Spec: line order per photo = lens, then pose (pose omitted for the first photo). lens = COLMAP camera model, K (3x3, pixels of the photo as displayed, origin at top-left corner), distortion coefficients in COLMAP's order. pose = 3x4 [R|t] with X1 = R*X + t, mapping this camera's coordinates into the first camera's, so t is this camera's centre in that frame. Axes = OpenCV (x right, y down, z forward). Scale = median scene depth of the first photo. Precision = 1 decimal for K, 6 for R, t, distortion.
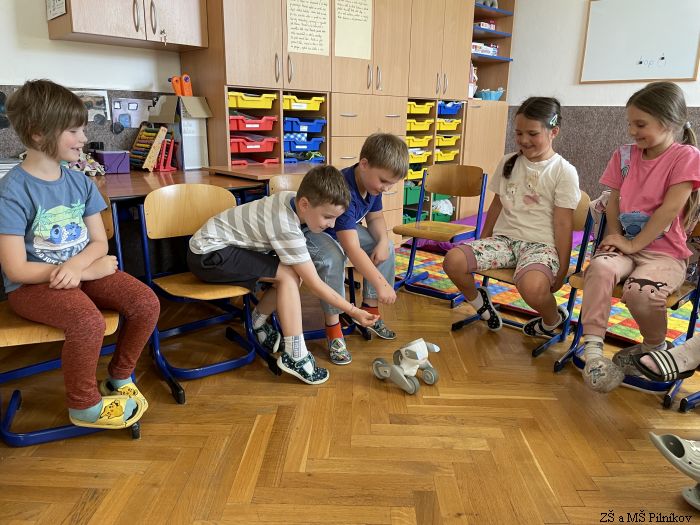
lens RADIAL K [[528.2, 0, 351.2], [0, 528.2, 258.2], [0, 0, 1]] dist [0.023525, -0.049174]
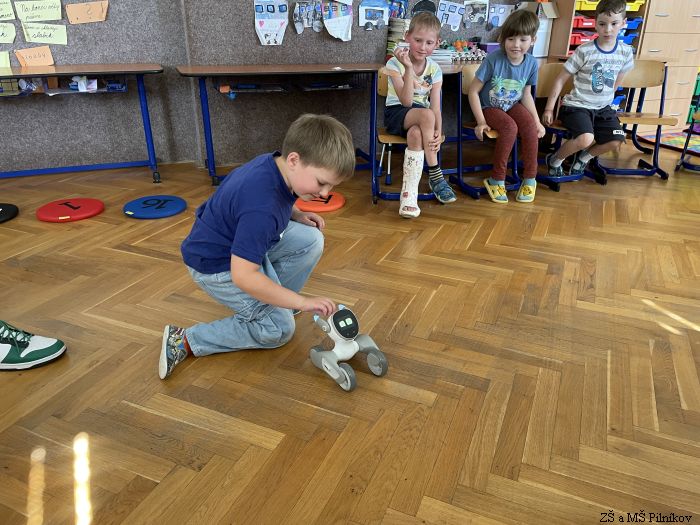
lens RADIAL K [[528.2, 0, 350.6], [0, 528.2, 267.0], [0, 0, 1]] dist [0.023525, -0.049174]
pose [[0.931746, 0.140017, -0.335029, -0.219947], [-0.077670, 0.978162, 0.192788, 0.154767], [0.354706, -0.153608, 0.922273, -0.600142]]
